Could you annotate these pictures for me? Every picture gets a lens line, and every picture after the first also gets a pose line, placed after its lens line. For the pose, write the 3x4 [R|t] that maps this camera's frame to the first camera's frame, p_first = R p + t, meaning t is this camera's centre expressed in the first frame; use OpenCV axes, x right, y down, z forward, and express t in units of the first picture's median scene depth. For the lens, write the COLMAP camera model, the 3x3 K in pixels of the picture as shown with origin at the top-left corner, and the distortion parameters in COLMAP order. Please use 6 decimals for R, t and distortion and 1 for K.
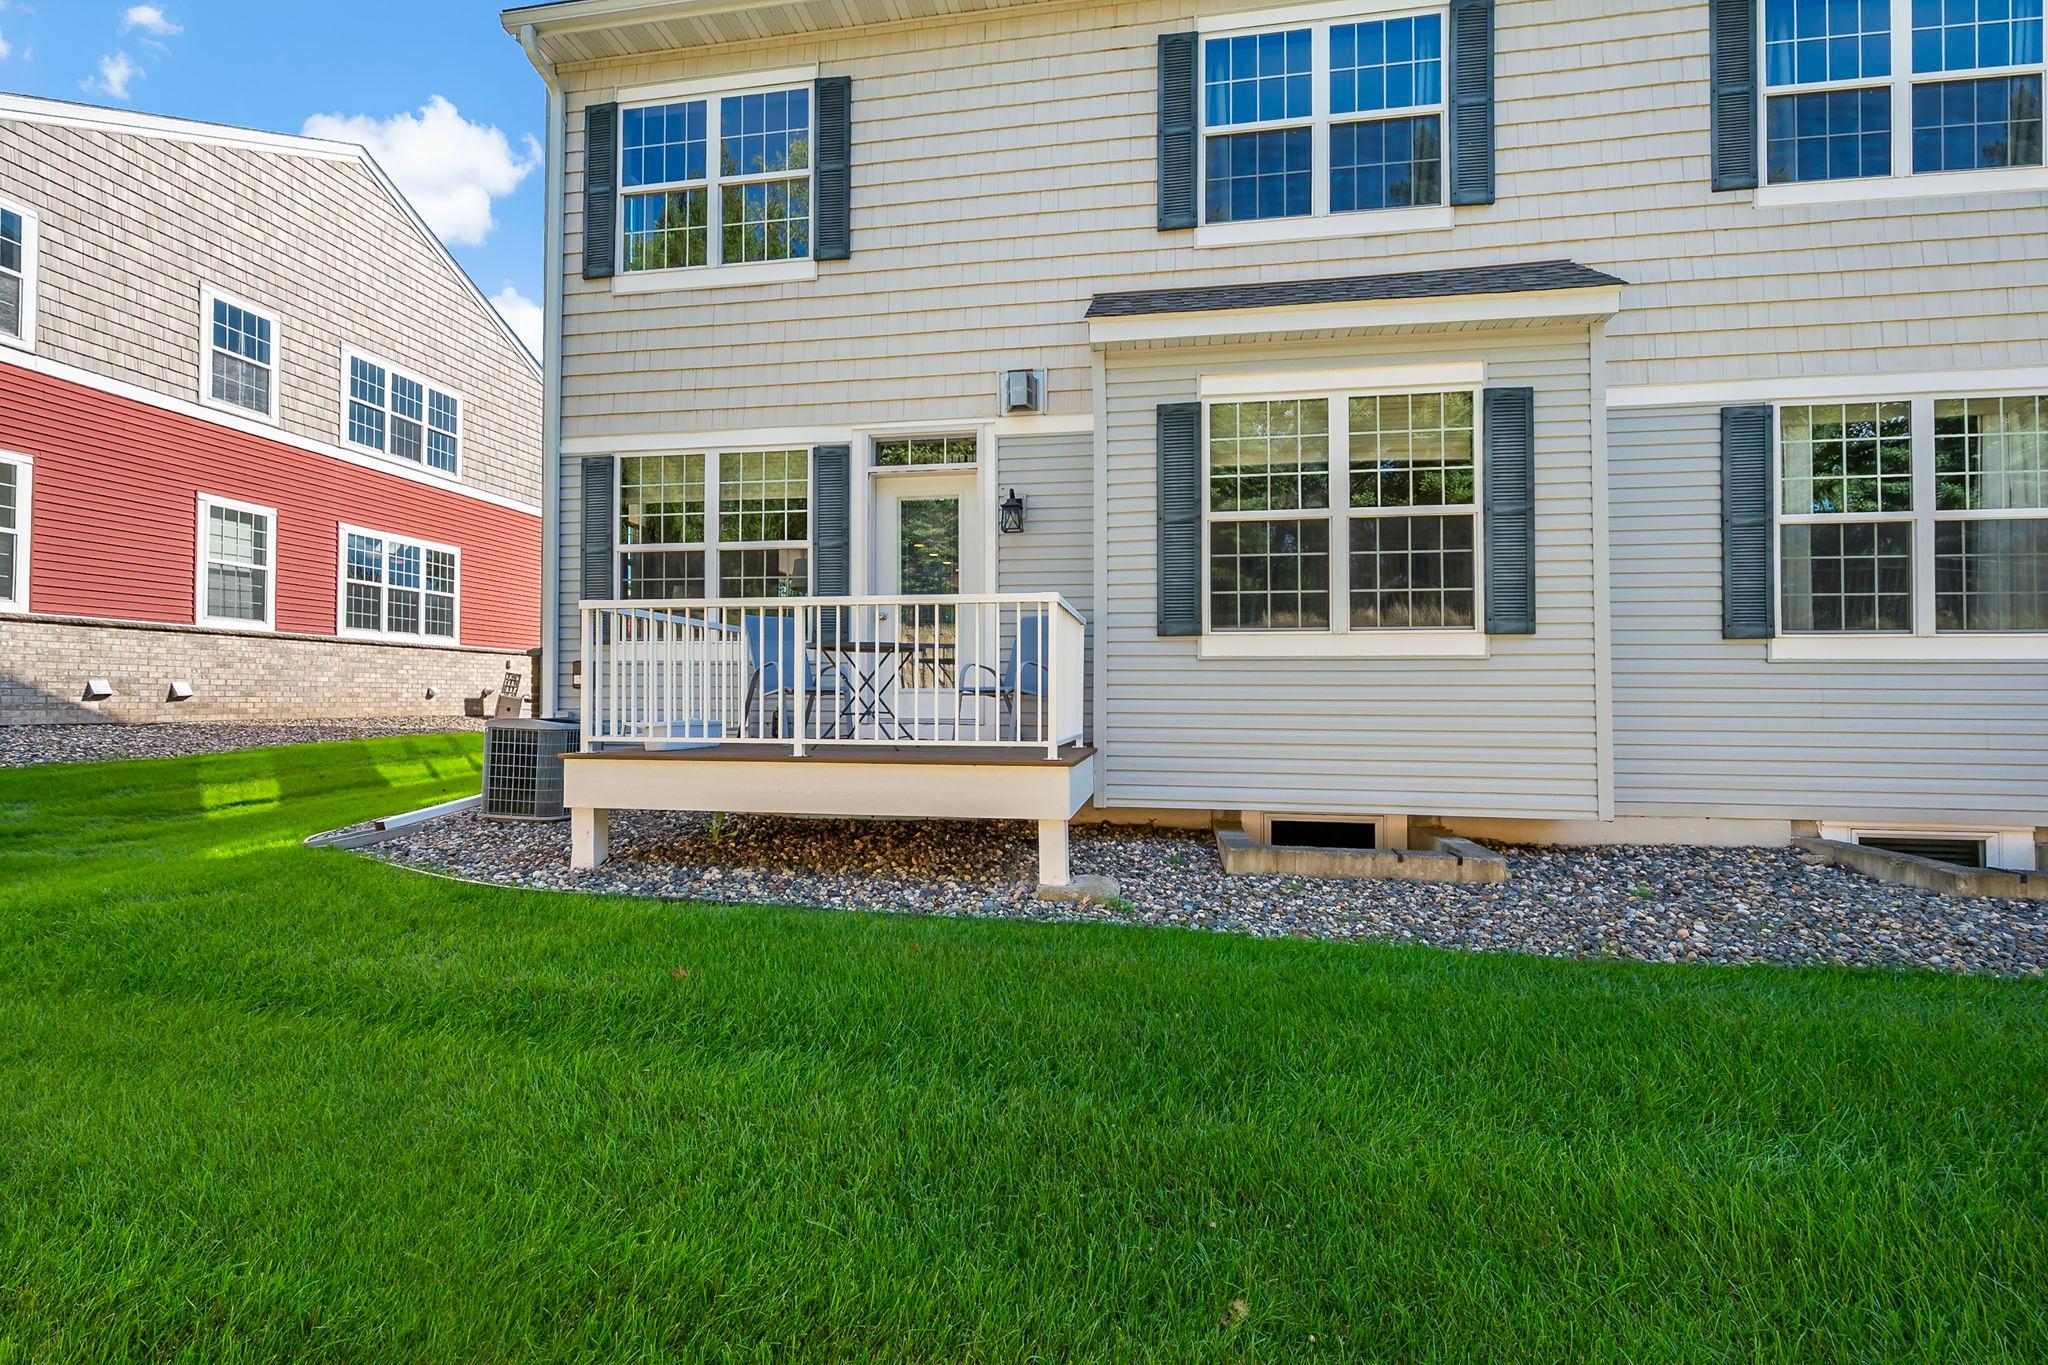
lens RADIAL K [[727.4, 0, 1030.4], [0, 727.4, 687.8], [0, 0, 1]] dist [-0.001899, -0.000032]
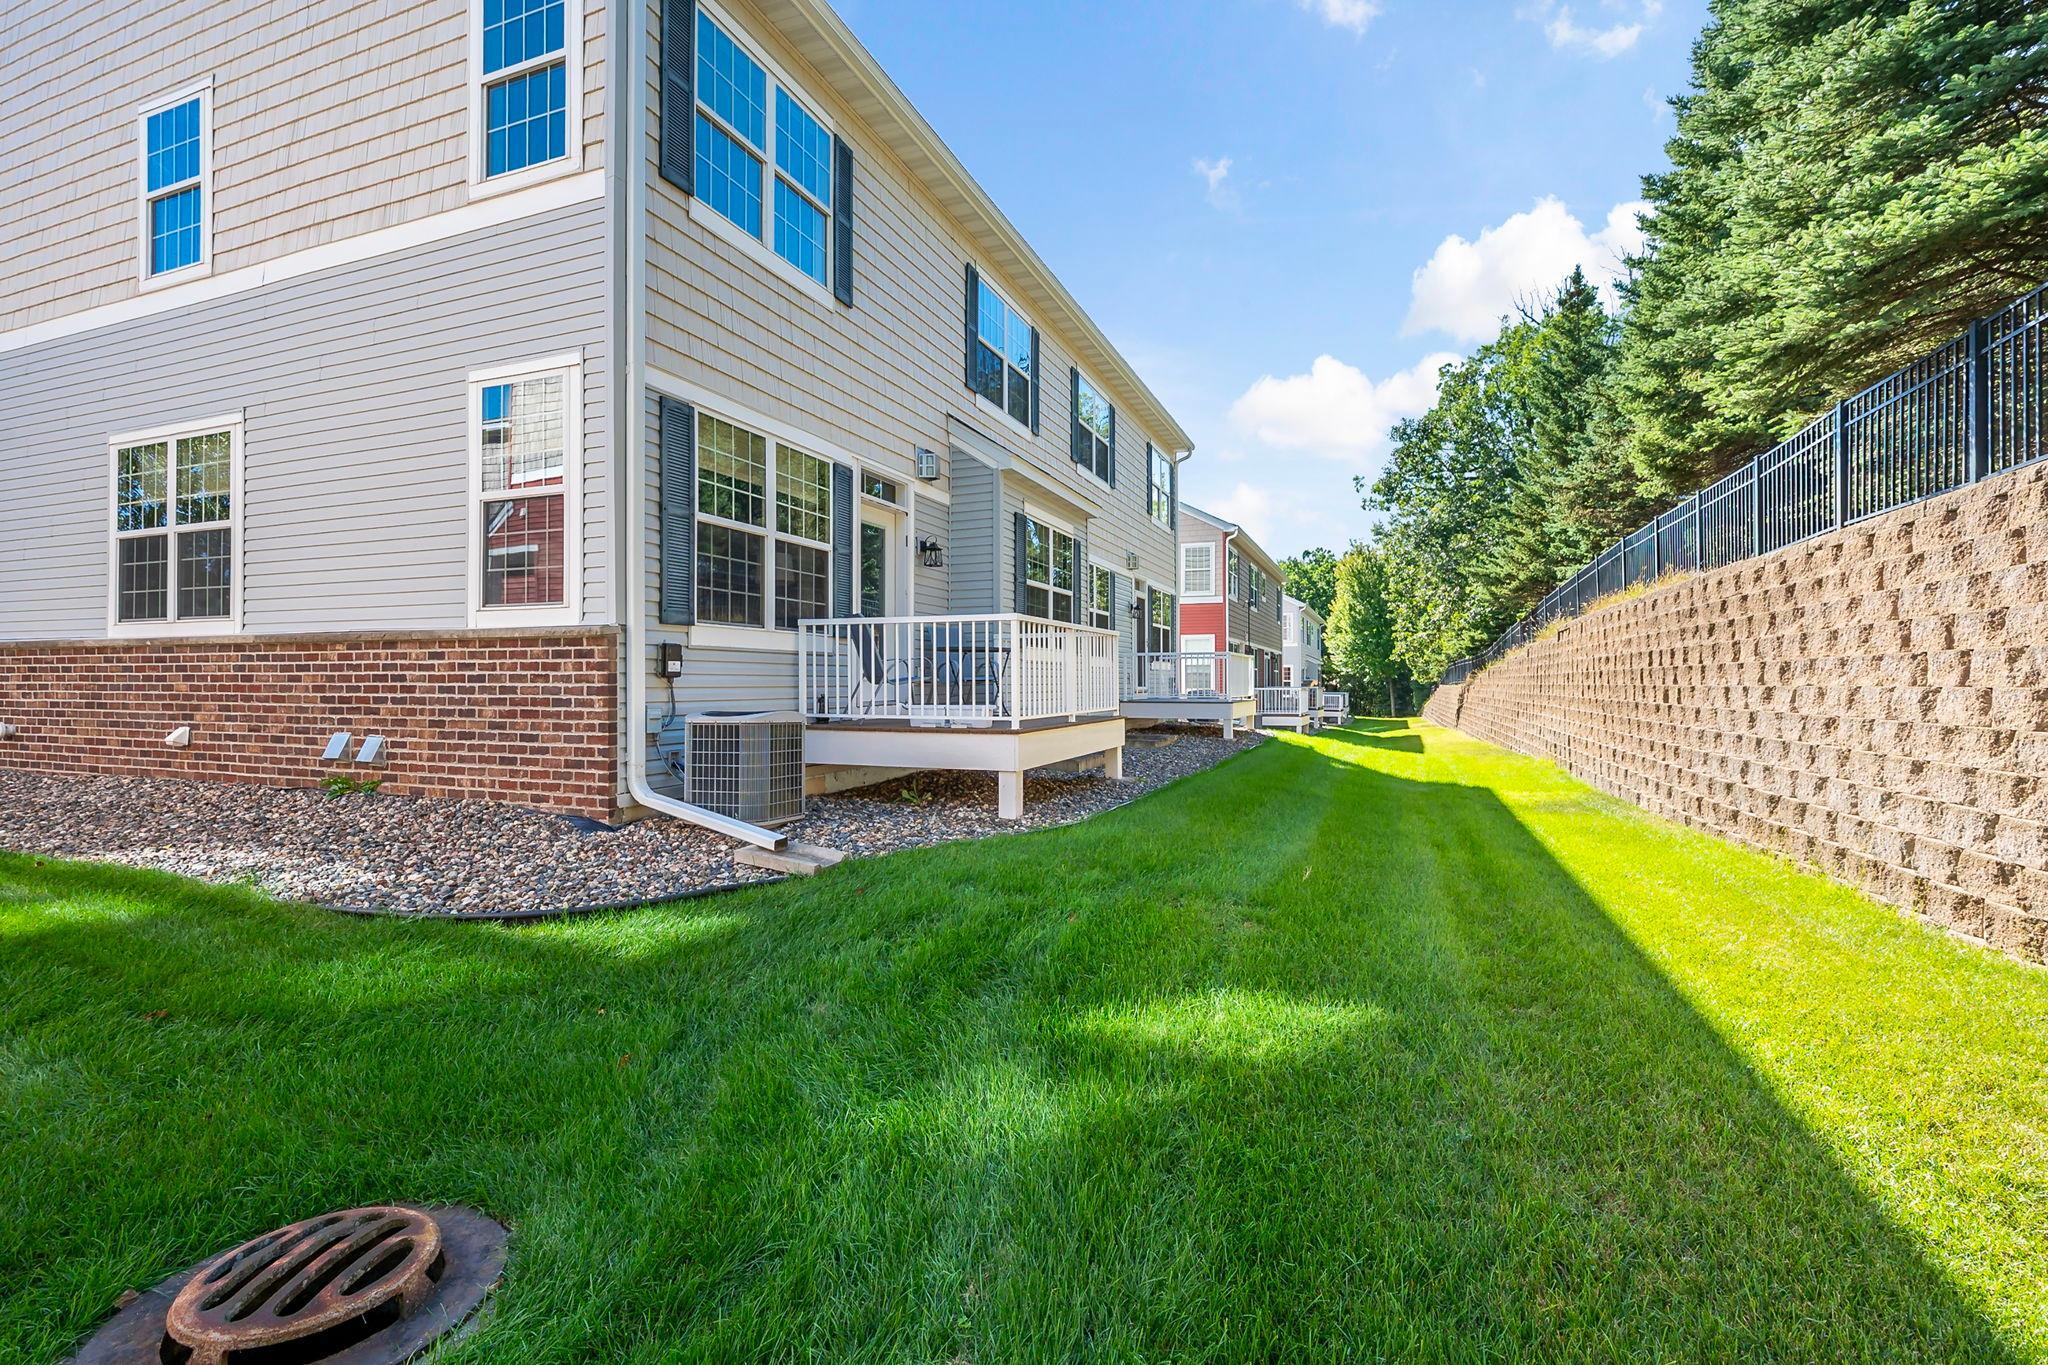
lens RADIAL K [[896.2, 0, 1034.7], [0, 896.2, 677.9], [0, 0, 1]] dist [0.002282, 0.000458]
pose [[0.235210, -0.002315, 0.971942, -1.537339], [0.005495, 0.999984, 0.001052, 0.000611], [-0.971929, 0.005094, 0.235219, 0.370061]]
